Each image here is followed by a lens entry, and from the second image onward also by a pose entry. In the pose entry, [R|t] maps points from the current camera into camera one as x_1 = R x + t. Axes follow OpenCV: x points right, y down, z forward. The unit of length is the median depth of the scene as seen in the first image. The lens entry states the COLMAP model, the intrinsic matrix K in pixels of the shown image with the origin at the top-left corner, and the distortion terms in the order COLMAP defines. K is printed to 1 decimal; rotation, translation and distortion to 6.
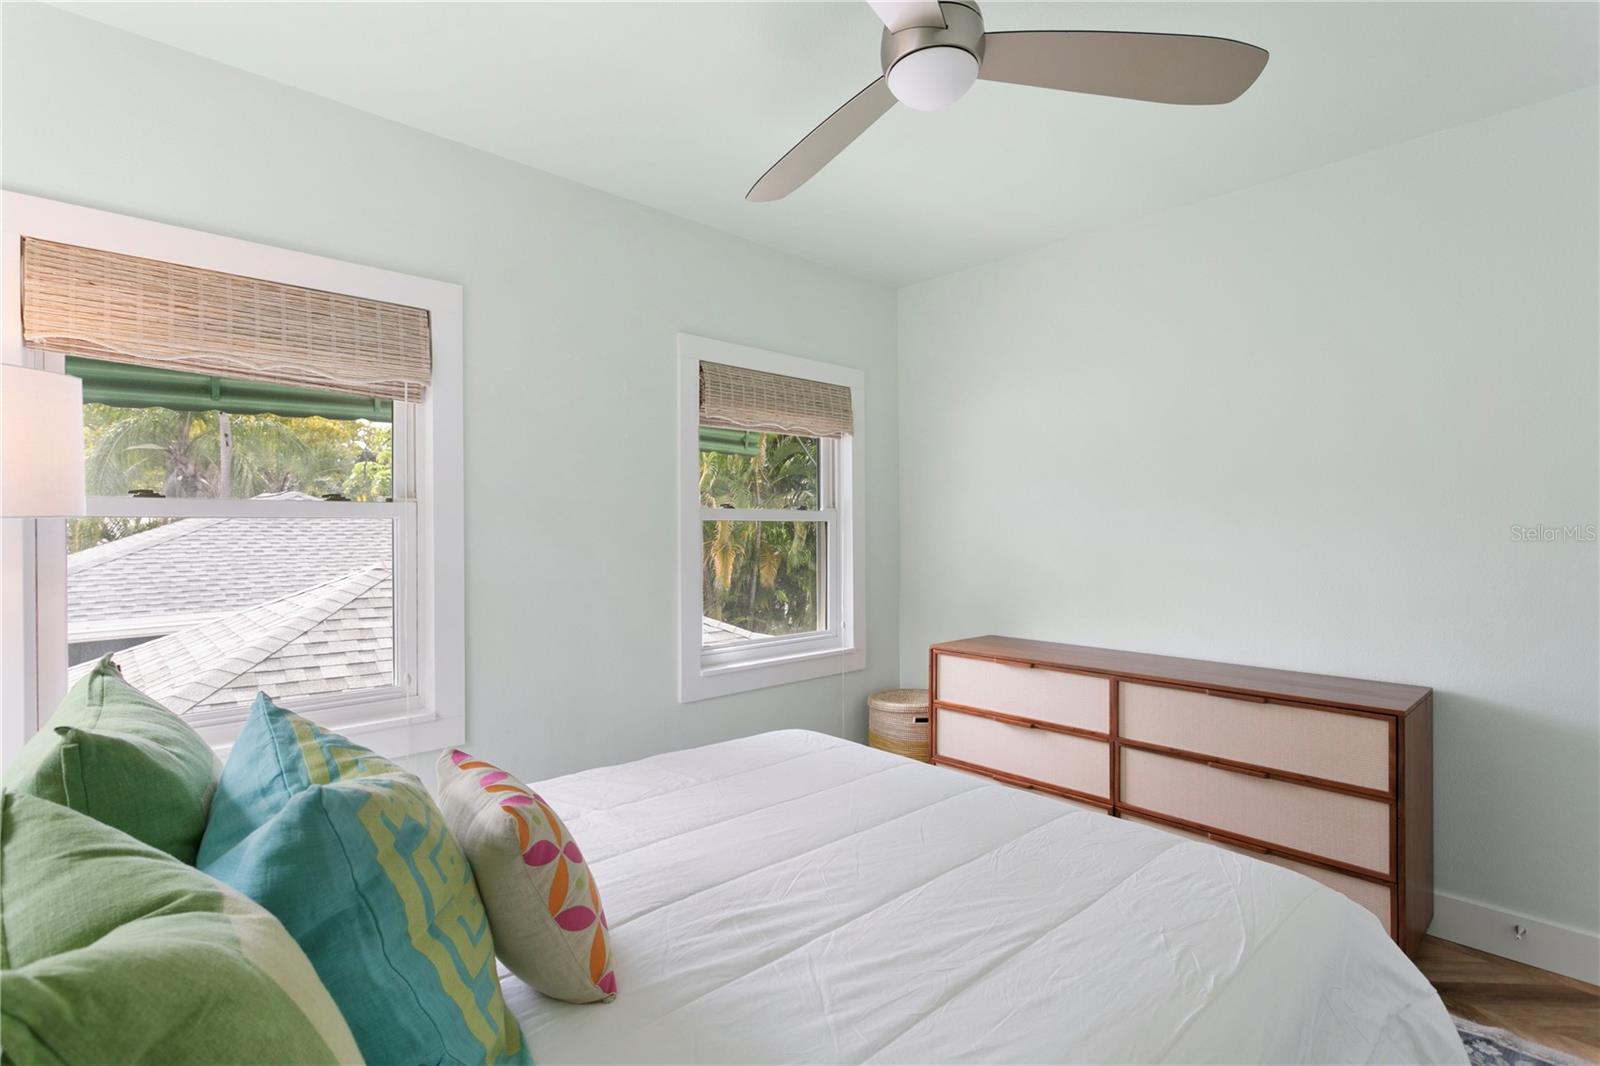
lens RADIAL K [[766.1, 0, 786.3], [0, 766.1, 523.1], [0, 0, 1]] dist [0.006976, 0.001180]
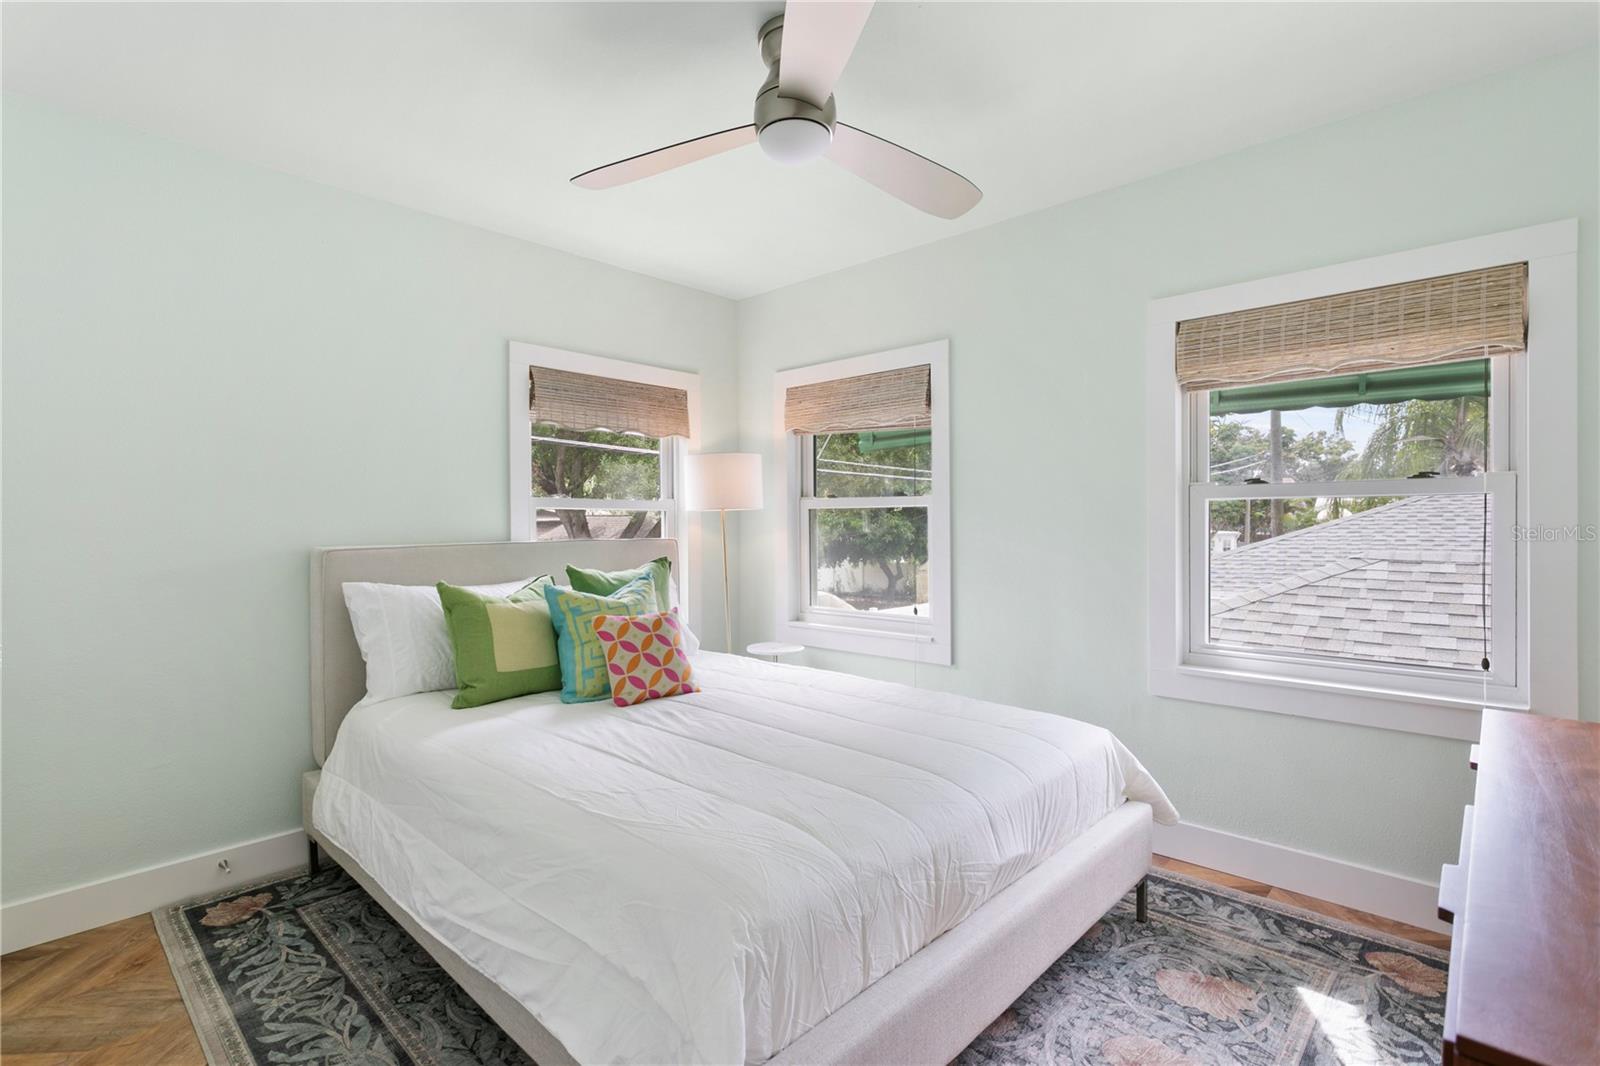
lens RADIAL K [[766.1, 0, 785.6], [0, 766.1, 537.5], [0, 0, 1]] dist [0.006976, 0.001180]
pose [[0.068215, 0.018978, -0.997490, 1.119172], [0.008725, 0.999769, 0.019618, 0.027260], [0.997633, -0.010041, 0.068033, 0.706971]]
